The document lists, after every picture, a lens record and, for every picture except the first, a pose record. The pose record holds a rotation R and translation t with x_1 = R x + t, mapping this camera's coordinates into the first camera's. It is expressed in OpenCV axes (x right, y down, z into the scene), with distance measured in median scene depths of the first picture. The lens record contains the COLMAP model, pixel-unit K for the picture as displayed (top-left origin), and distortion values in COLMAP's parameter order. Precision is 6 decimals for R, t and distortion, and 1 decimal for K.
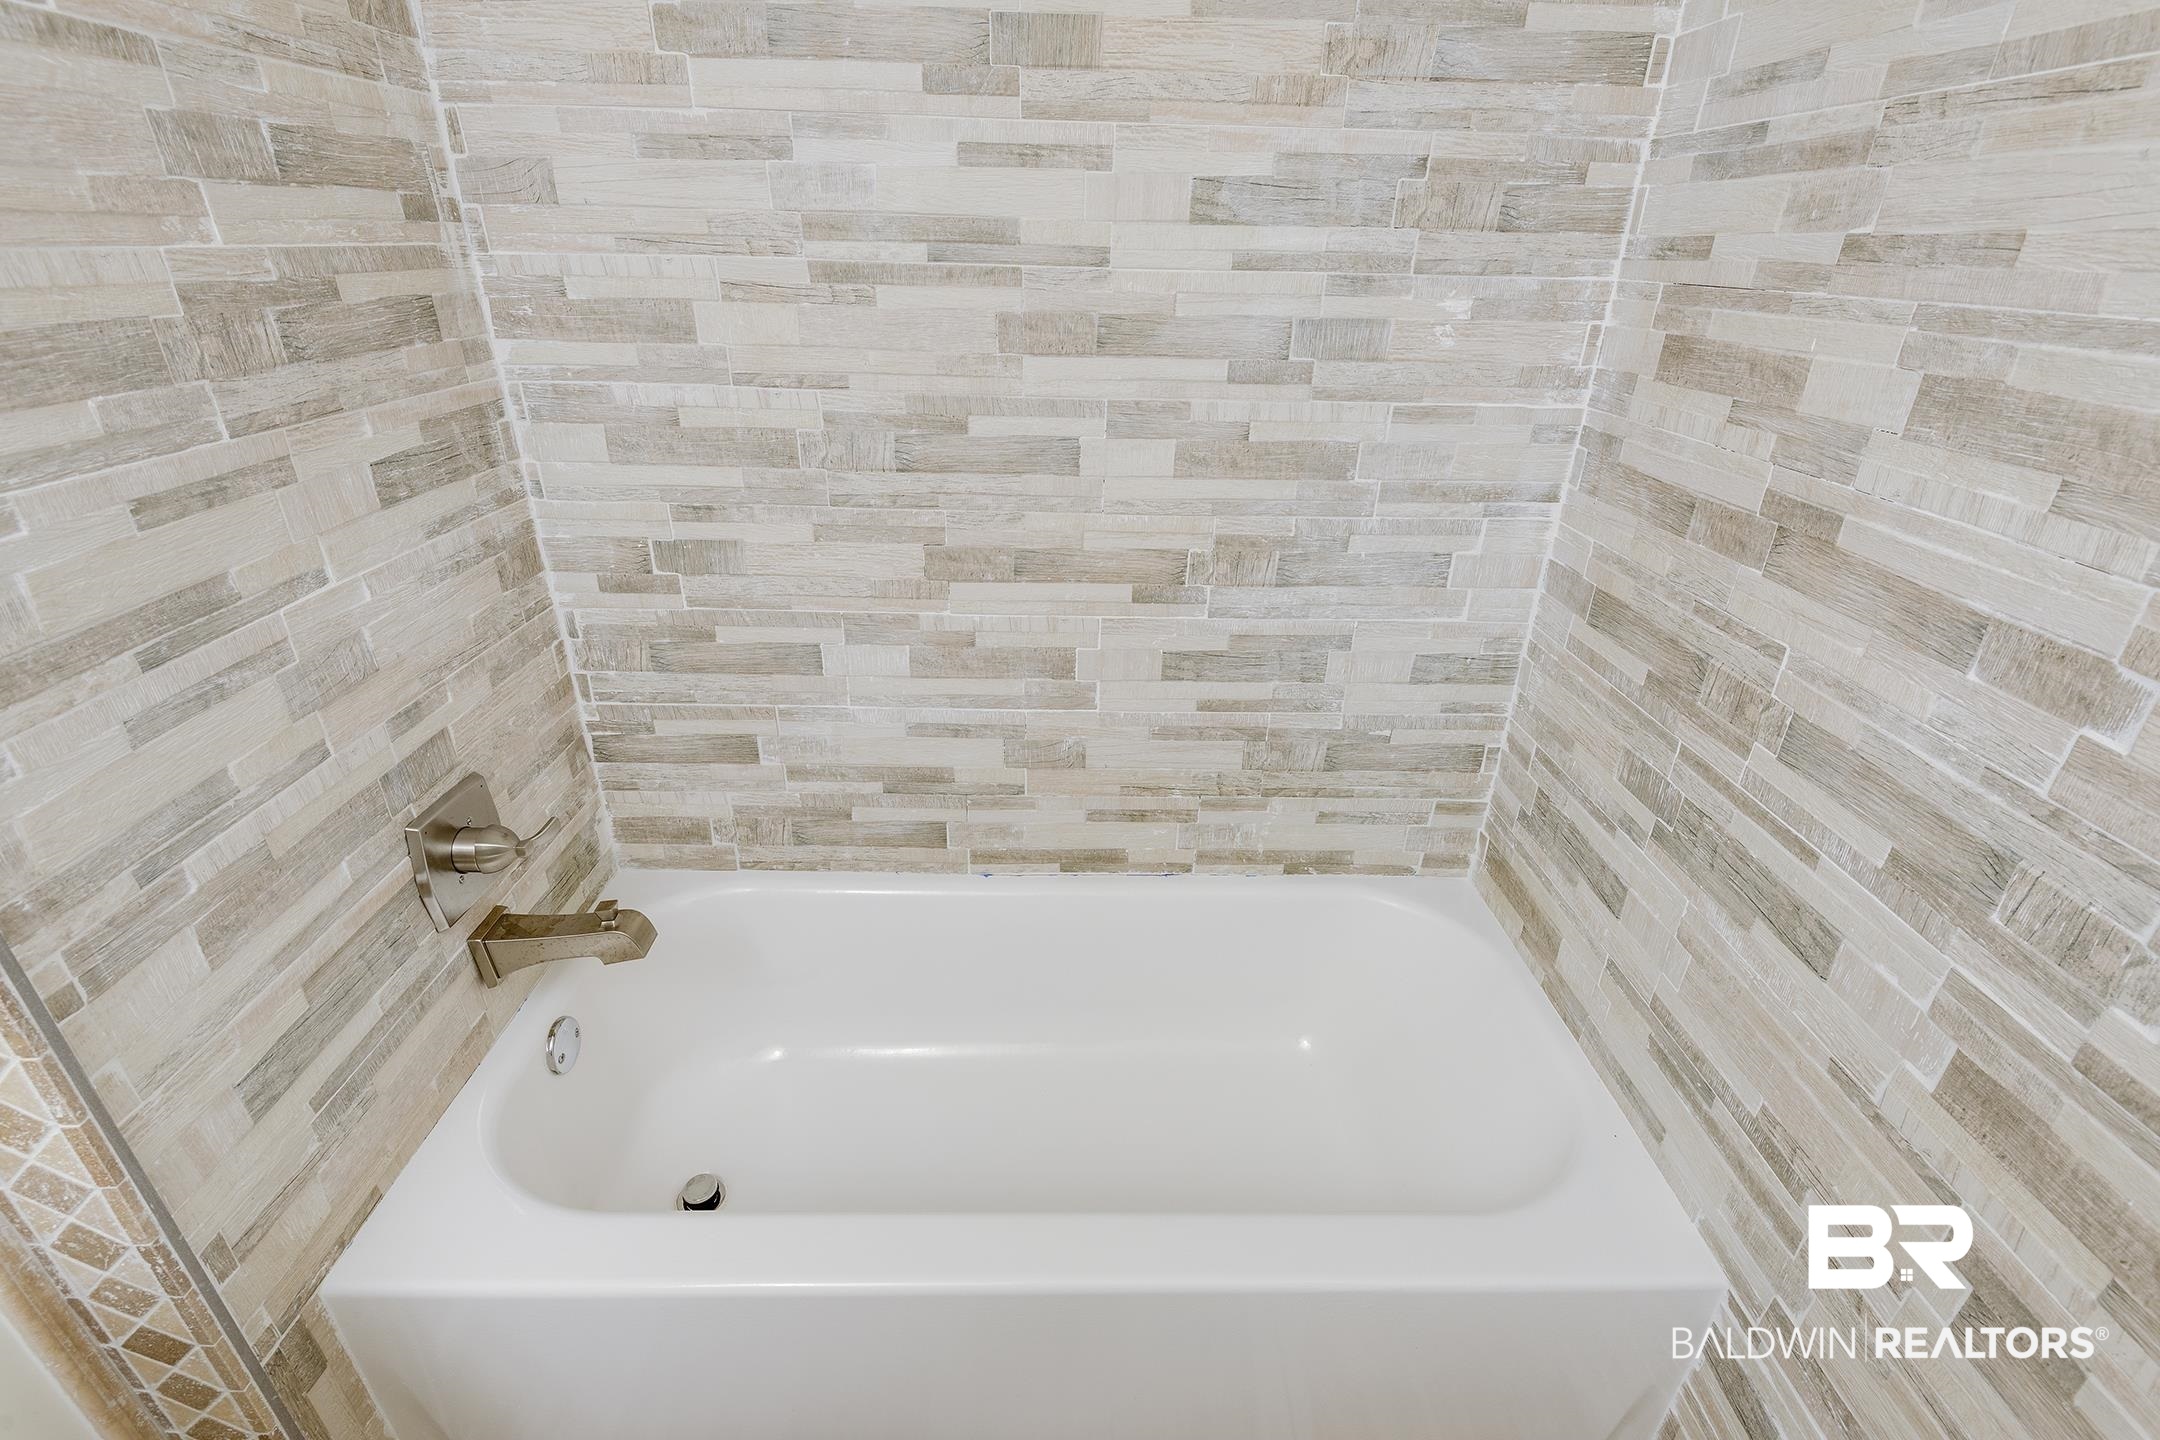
lens RADIAL K [[969.9, 0, 1086.3], [0, 969.9, 718.0], [0, 0, 1]] dist [0.036691, -0.022634]
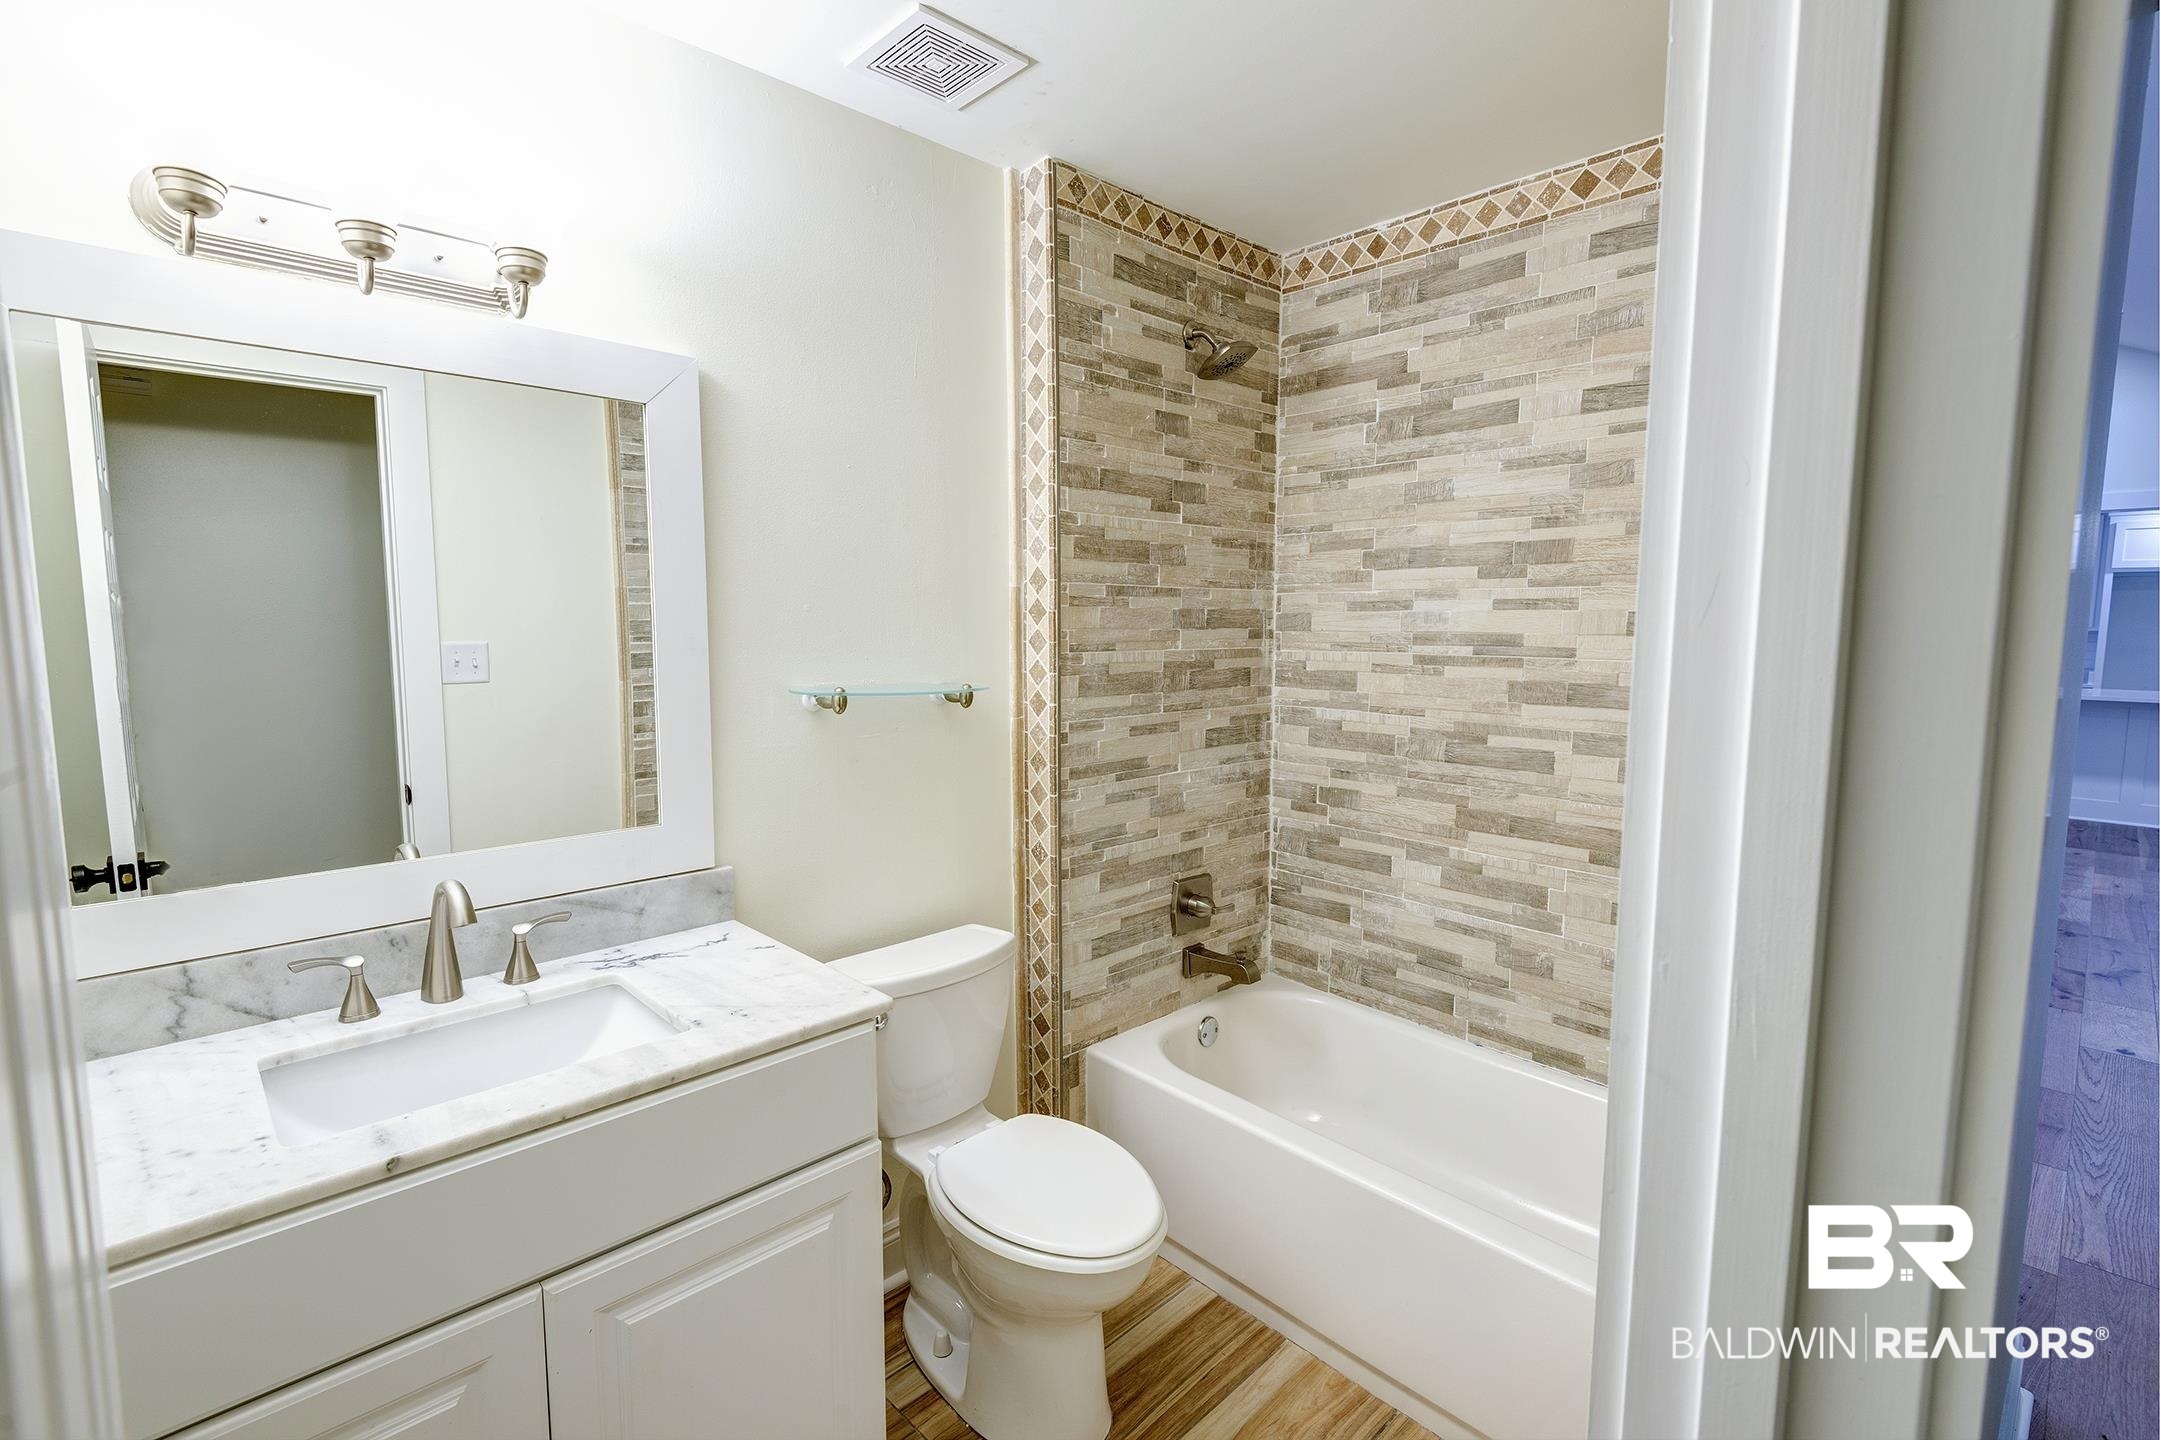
lens RADIAL K [[969.9, 0, 1086.3], [0, 969.9, 718.0], [0, 0, 1]] dist [0.036691, -0.022634]
pose [[0.674923, 0.057073, -0.735678, 0.673351], [-0.314677, 0.924061, -0.217002, 0.264828], [0.667426, 0.377961, 0.641629, -0.605208]]
